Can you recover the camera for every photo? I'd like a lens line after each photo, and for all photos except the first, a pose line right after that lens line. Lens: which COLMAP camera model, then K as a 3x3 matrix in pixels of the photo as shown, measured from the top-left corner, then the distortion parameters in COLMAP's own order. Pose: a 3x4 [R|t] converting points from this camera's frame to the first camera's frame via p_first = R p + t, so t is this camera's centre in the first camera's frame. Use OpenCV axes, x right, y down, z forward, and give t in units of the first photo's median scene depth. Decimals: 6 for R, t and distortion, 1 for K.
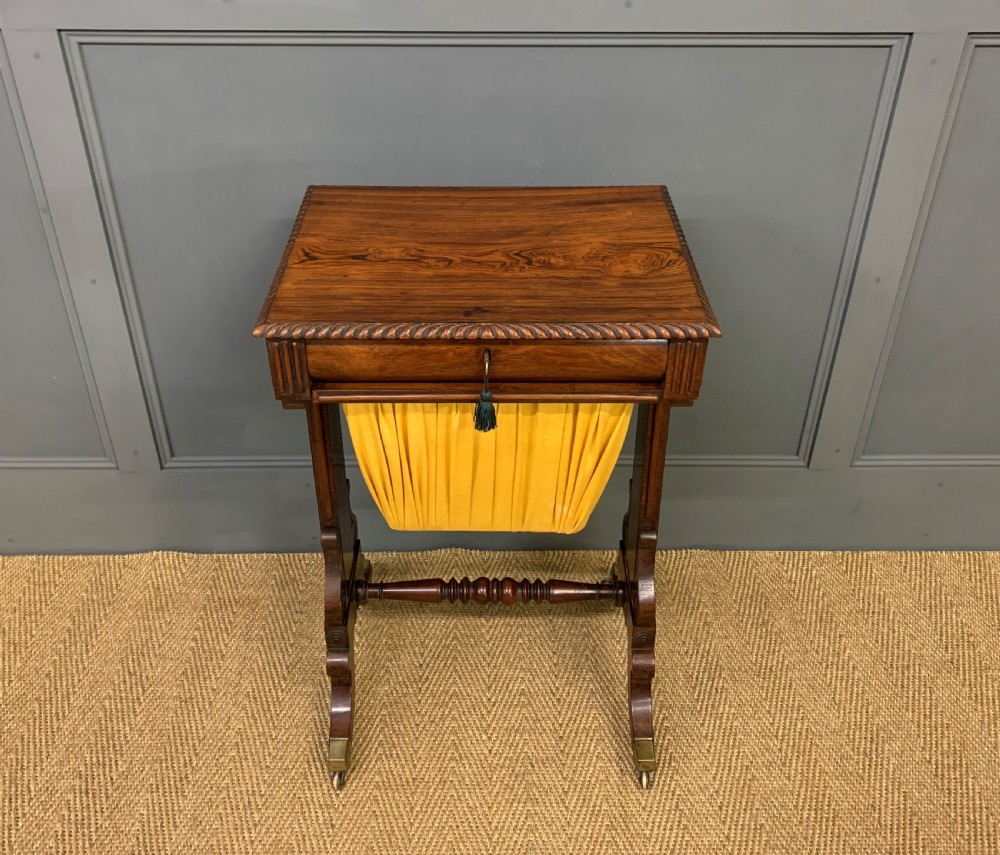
lens RADIAL K [[990.1, 0, 493.7], [0, 990.1, 388.7], [0, 0, 1]] dist [0.013808, 0.000000]
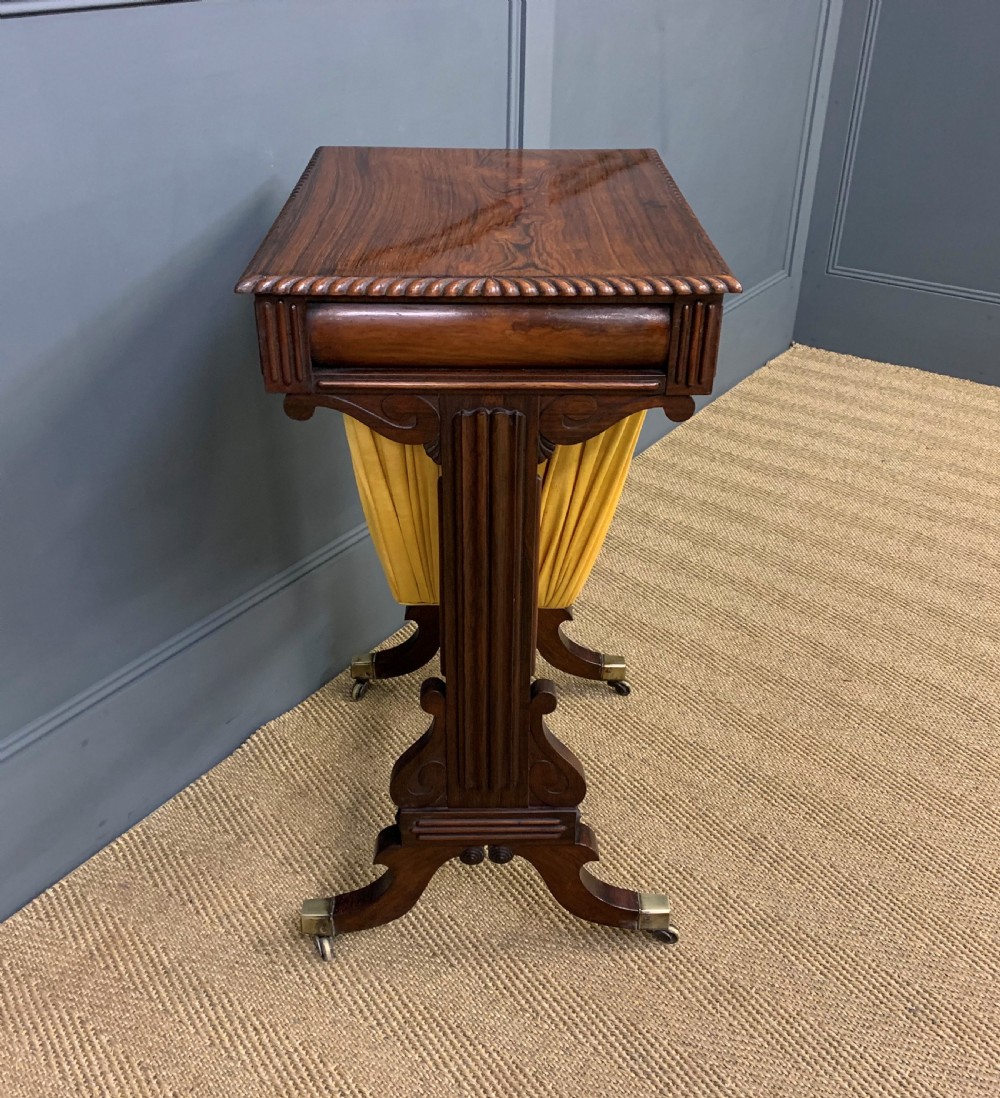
lens RADIAL K [[1127.7, 0, 490.8], [0, 1127.7, 543.0], [0, 0, 1]] dist [0.013436, 0.000000]
pose [[0.585449, -0.412362, 0.698002, -0.594073], [0.448549, 0.881949, 0.144813, -0.006016], [-0.675317, 0.228307, 0.701301, 0.317508]]
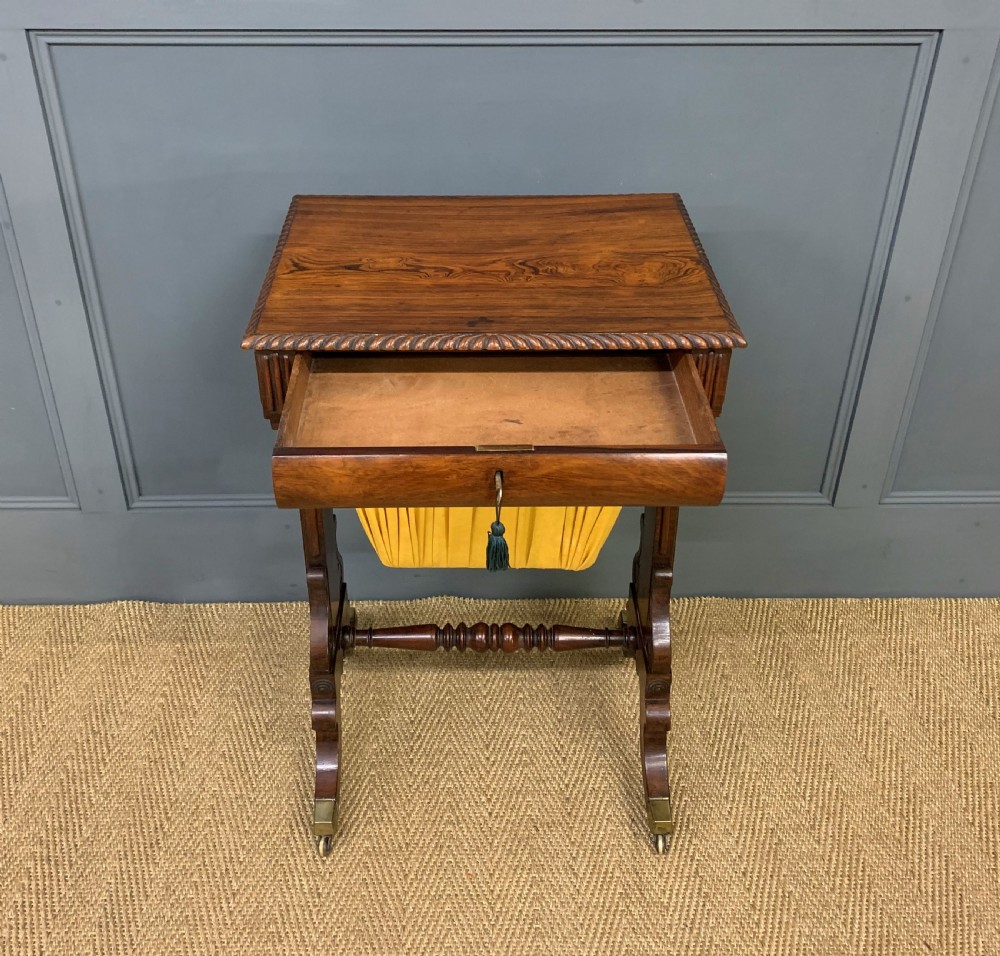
lens RADIAL K [[1088.8, 0, 473.0], [0, 1088.8, 414.2], [0, 0, 1]] dist [0.012832, 0.000000]
pose [[0.999993, -0.003667, 0.000256, -0.018591], [0.003673, 0.999582, -0.028670, 0.027340], [-0.000151, 0.028671, 0.999589, -0.012485]]
